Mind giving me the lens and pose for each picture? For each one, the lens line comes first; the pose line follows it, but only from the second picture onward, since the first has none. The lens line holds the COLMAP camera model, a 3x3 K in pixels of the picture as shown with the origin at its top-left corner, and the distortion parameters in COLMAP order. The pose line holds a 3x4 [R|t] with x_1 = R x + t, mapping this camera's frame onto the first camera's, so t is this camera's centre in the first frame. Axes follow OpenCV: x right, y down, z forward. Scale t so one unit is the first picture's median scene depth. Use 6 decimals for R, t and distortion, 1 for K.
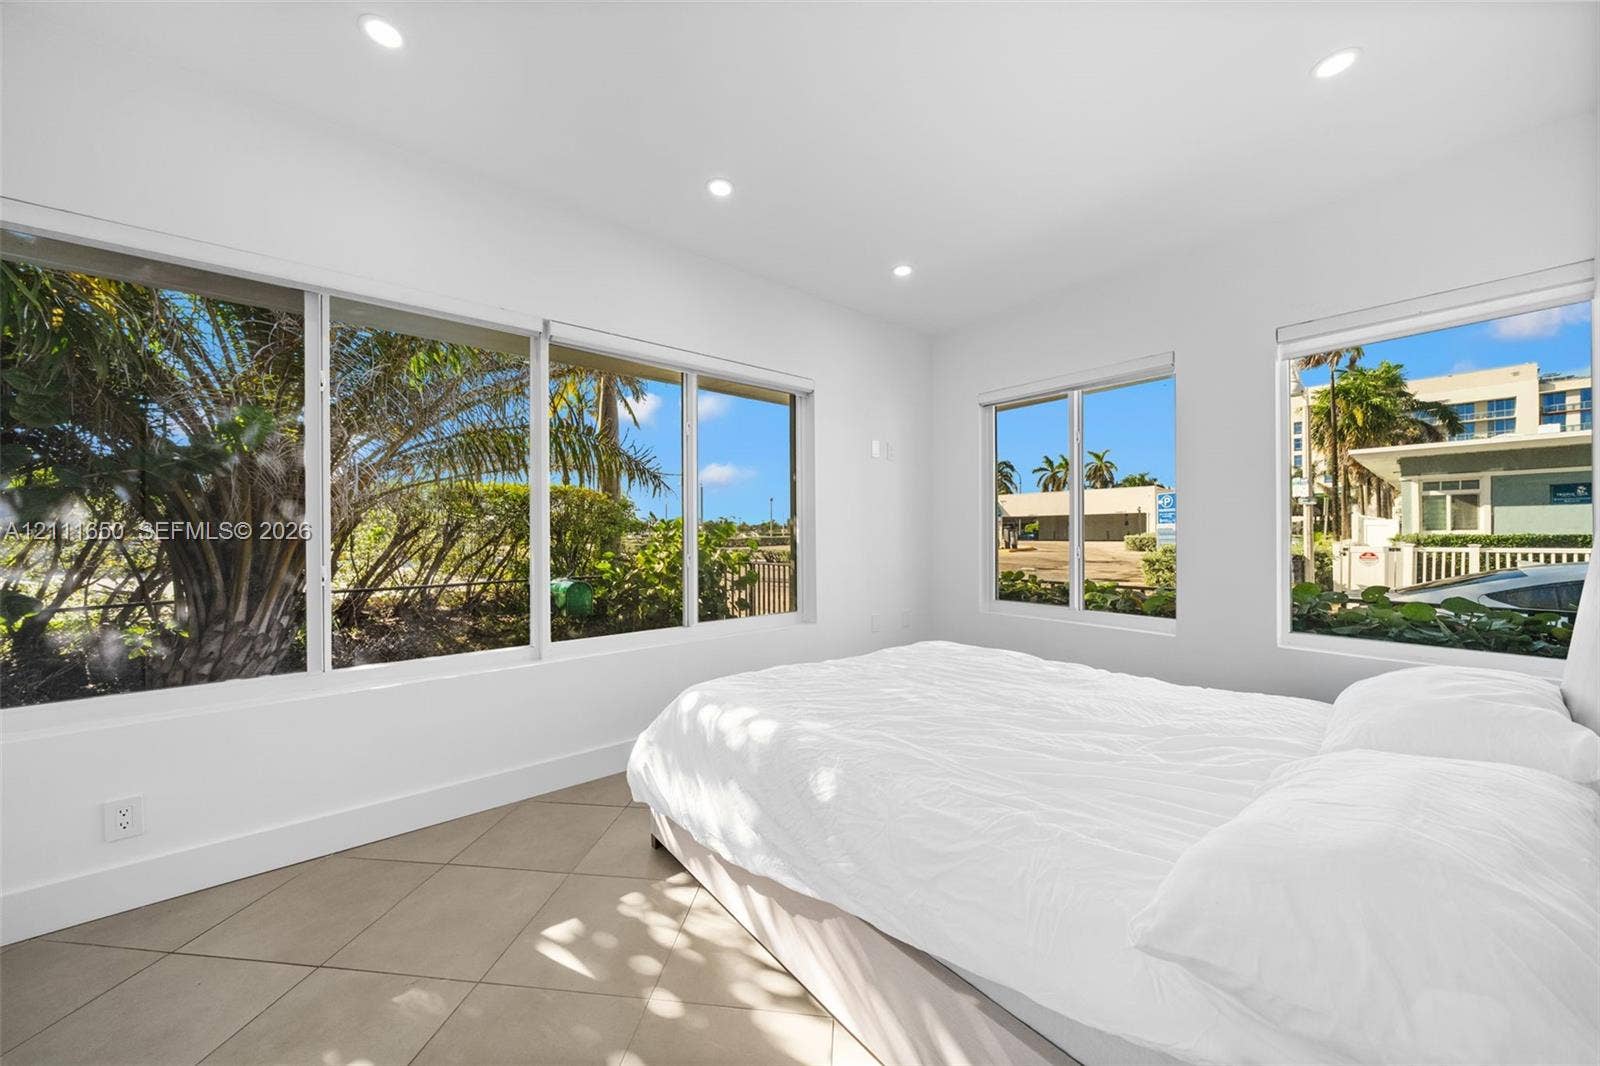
lens RADIAL K [[549.5, 0, 800.0], [0, 549.5, 533.0], [0, 0, 1]] dist [-0.005406, -0.000064]
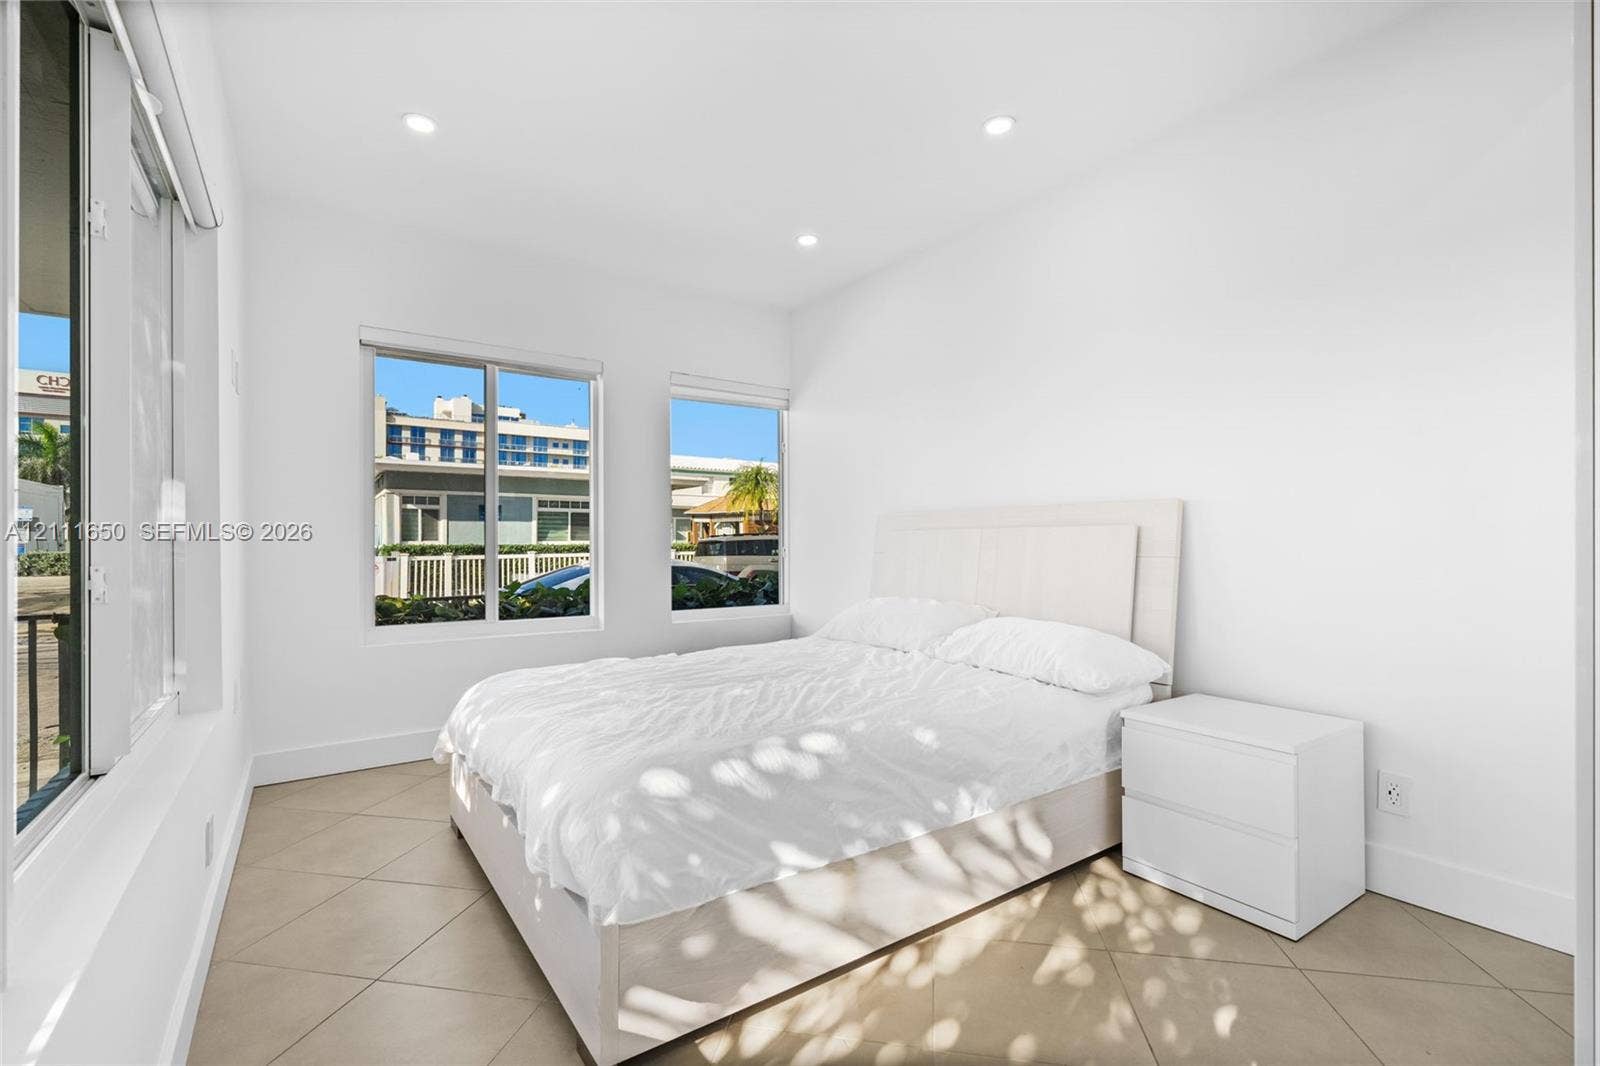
lens RADIAL K [[701.4, 0, 800.0], [0, 701.4, 533.0], [0, 0, 1]] dist [-0.001087, -0.000114]
pose [[0.072850, 0.015838, 0.997217, -0.170142], [0.006555, 0.999845, -0.016359, 0.007224], [-0.997321, 0.007728, 0.072735, 0.137237]]
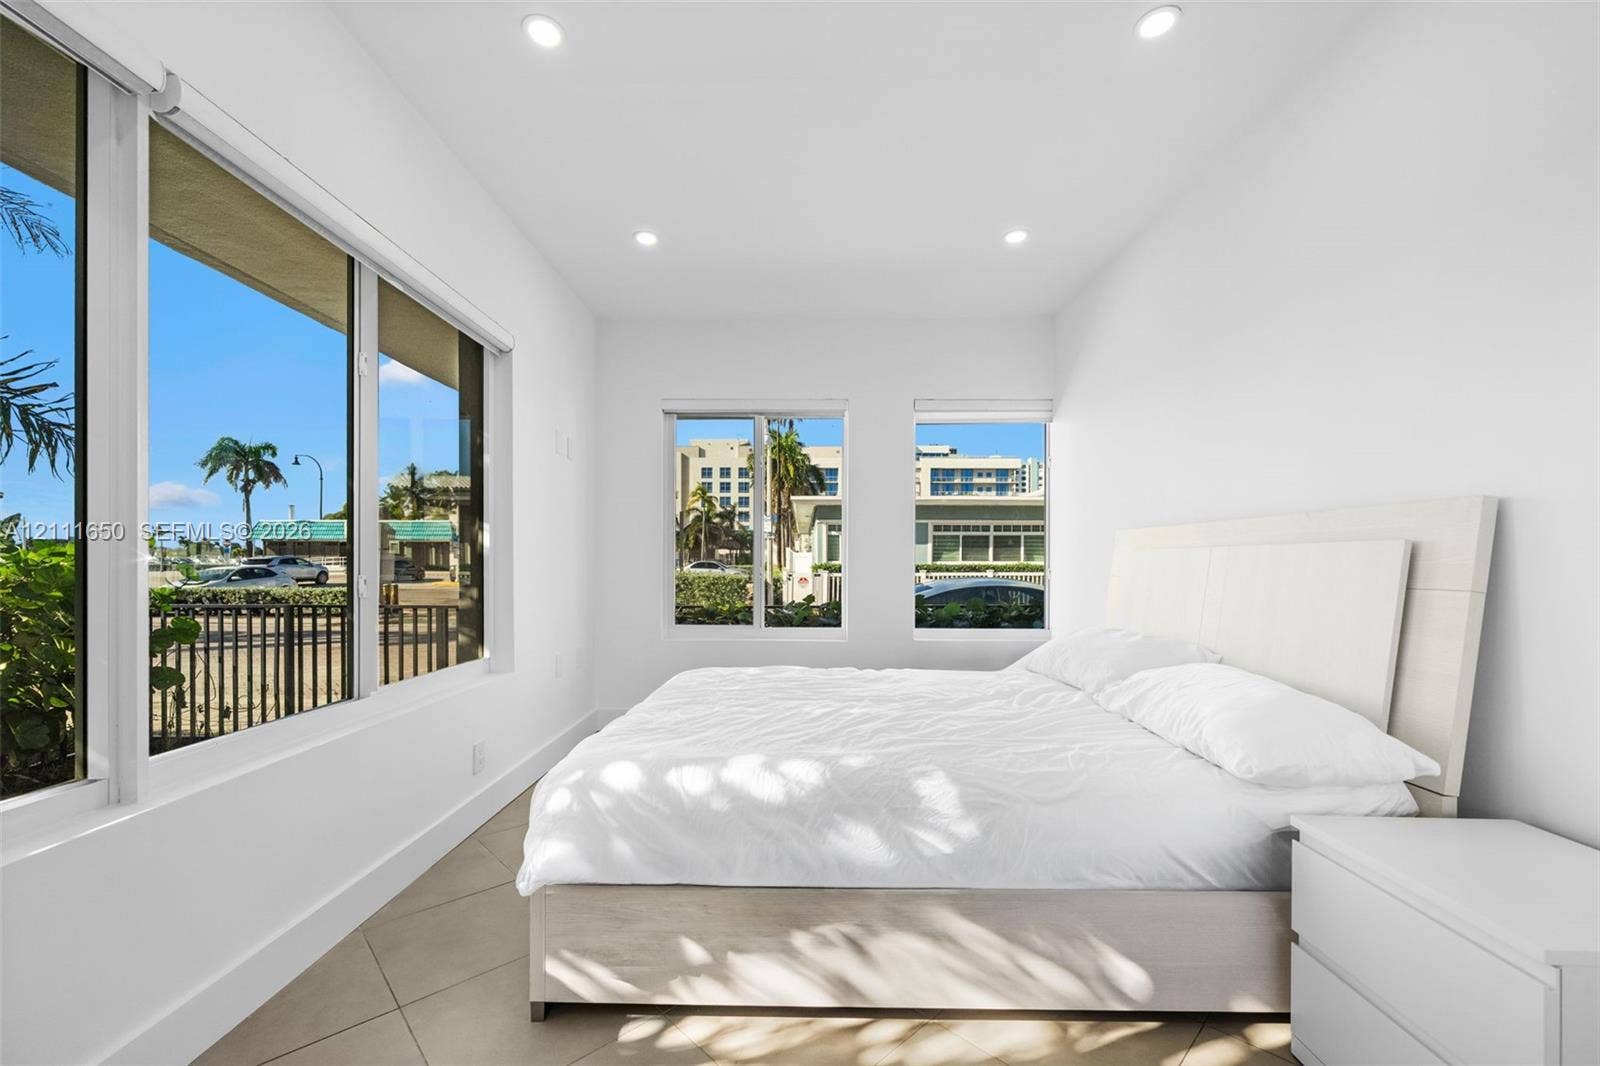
lens RADIAL K [[644.4, 0, 798.6], [0, 644.4, 555.5], [0, 0, 1]] dist [-0.000408, -0.000309]
pose [[0.638790, 0.013726, 0.769258, -0.120021], [-0.002732, 0.999875, -0.015573, 0.007350], [-0.769376, 0.007847, 0.638748, 0.053588]]
